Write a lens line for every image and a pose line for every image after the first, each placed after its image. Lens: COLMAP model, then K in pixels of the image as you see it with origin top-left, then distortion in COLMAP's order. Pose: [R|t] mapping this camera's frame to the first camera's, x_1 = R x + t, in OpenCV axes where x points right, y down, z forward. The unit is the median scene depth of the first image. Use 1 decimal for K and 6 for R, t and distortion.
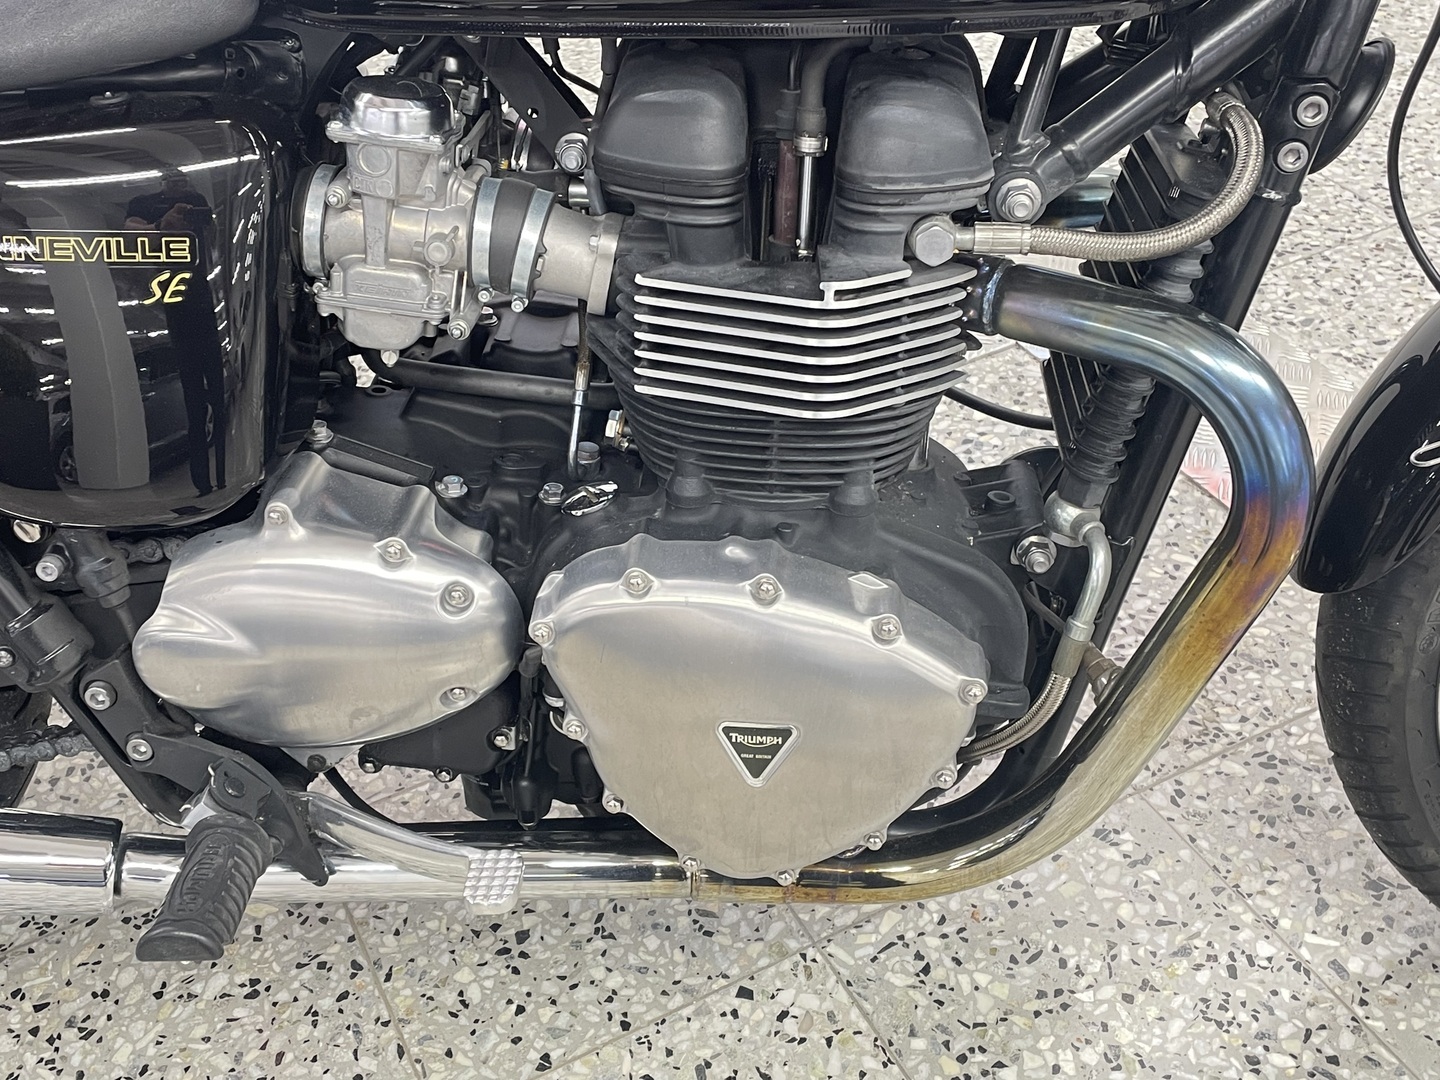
lens RADIAL K [[1659.3, 0, 701.7], [0, 1659.3, 528.4], [0, 0, 1]] dist [0.059920, 0.000000]
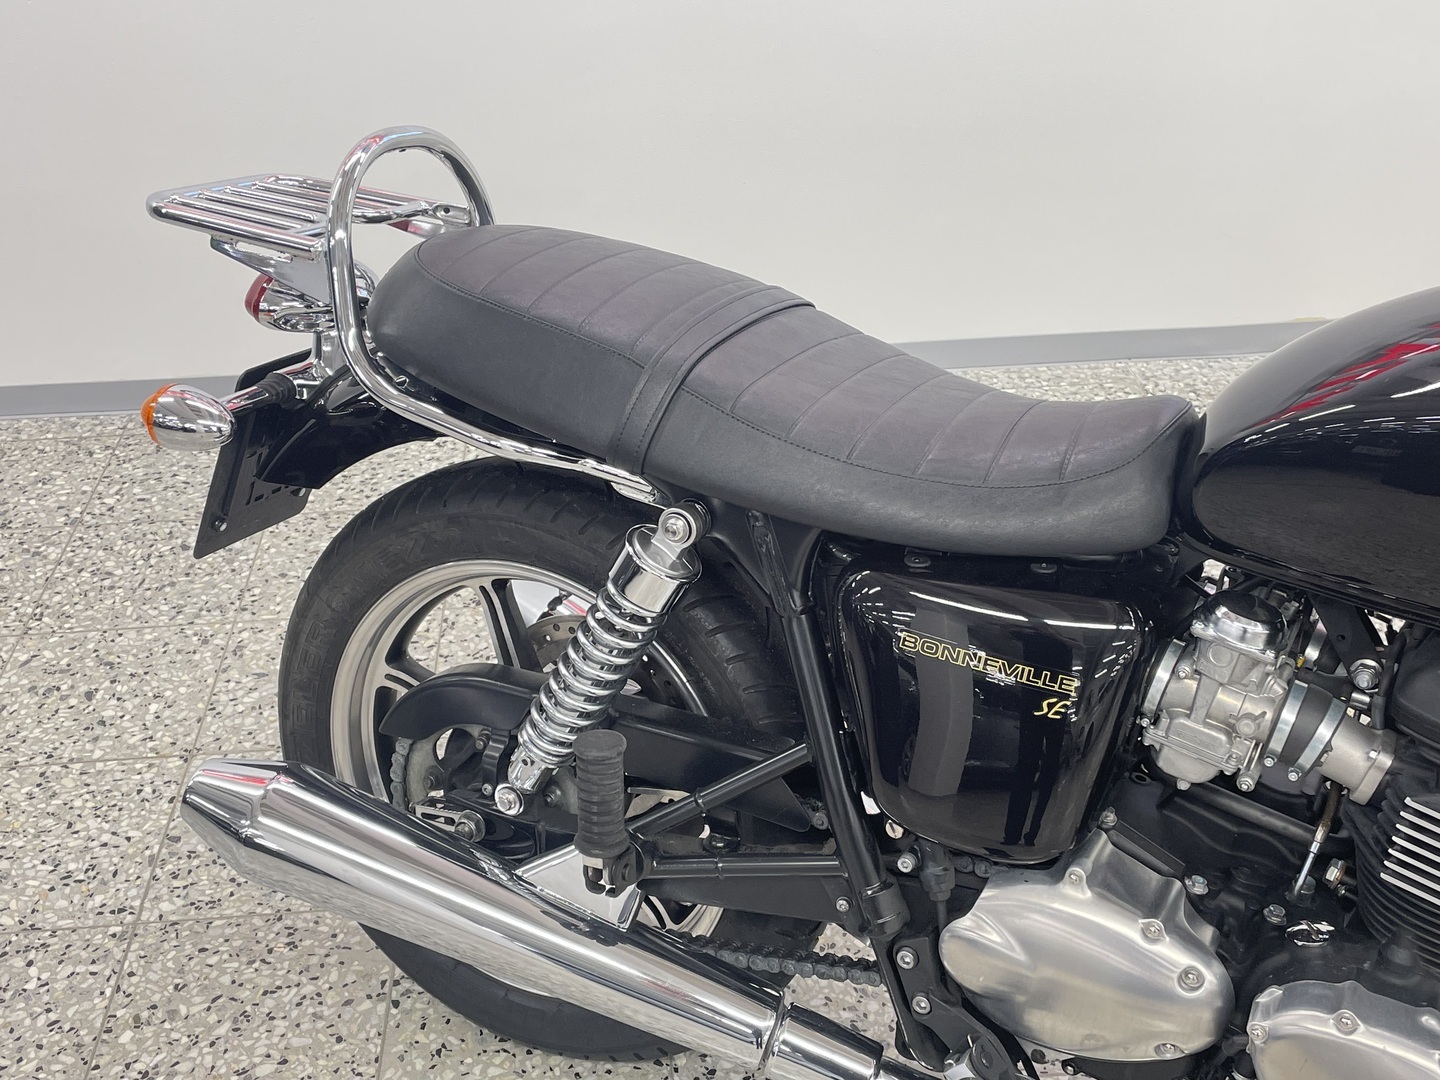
lens RADIAL K [[1659.3, 0, 718.0], [0, 1659.3, 535.6], [0, 0, 1]] dist [0.059920, 0.000000]
pose [[0.915376, 0.236888, -0.325532, -0.141190], [-0.274185, 0.958886, -0.073213, -0.094391], [0.294804, 0.156273, 0.942692, -0.413397]]
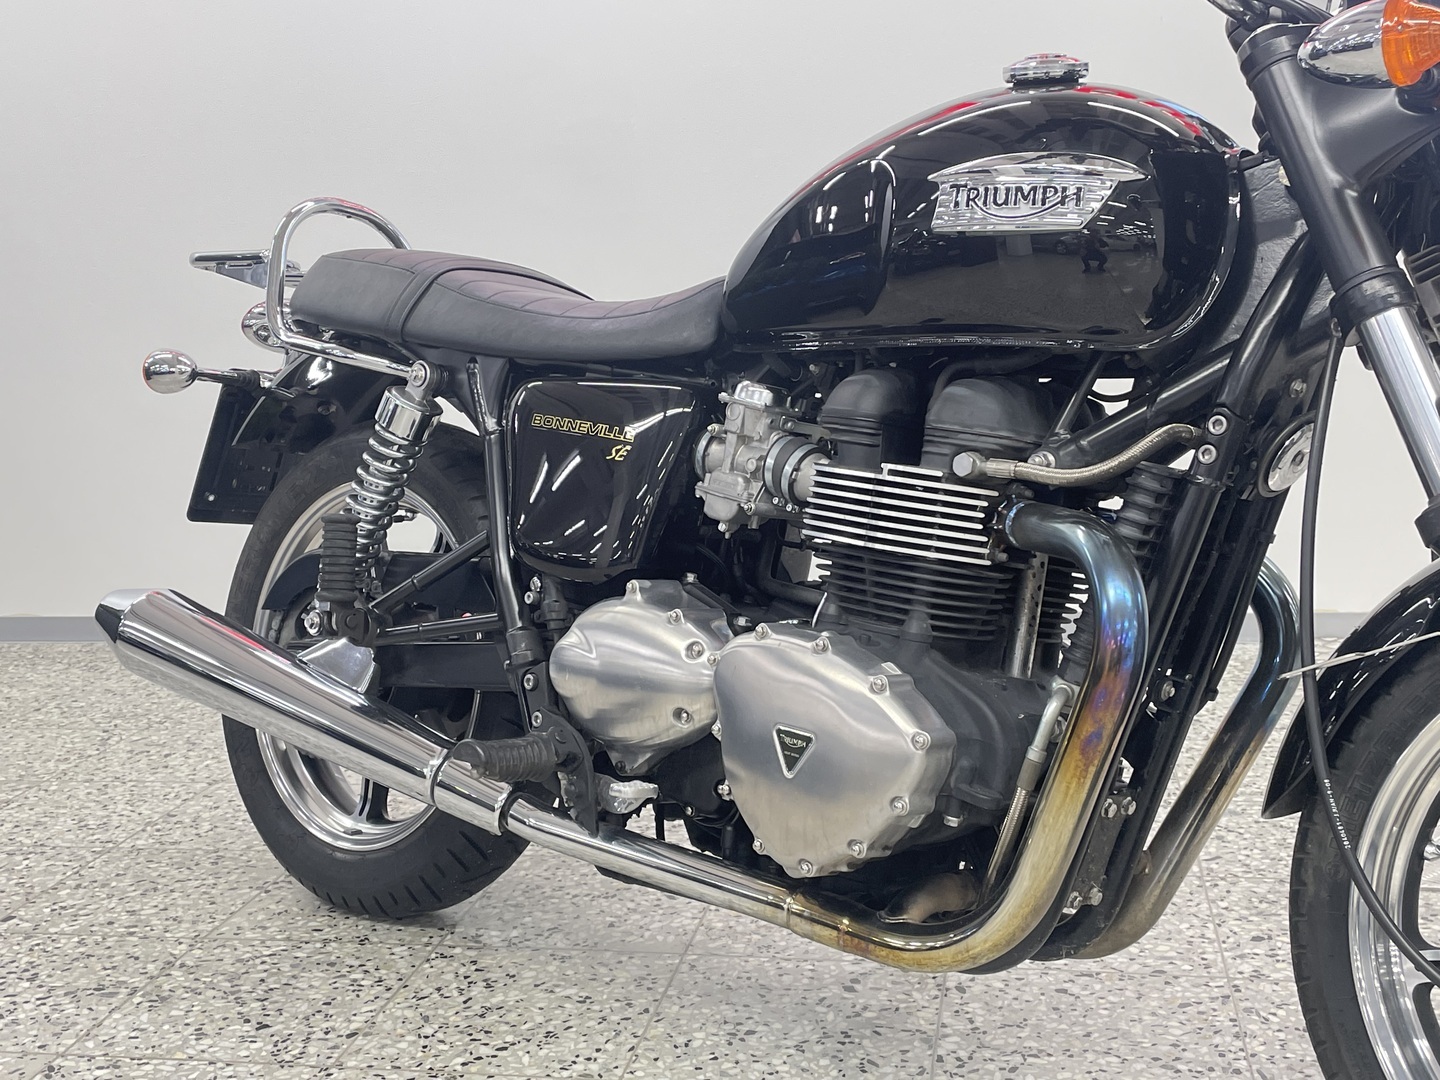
lens RADIAL K [[1659.3, 0, 722.1], [0, 1659.3, 537.7], [0, 0, 1]] dist [0.059920, 0.000000]
pose [[0.785965, 0.118926, -0.606725, 0.883075], [-0.394444, 0.852124, -0.343945, 0.513056], [0.476101, 0.509648, 0.716650, -0.255296]]
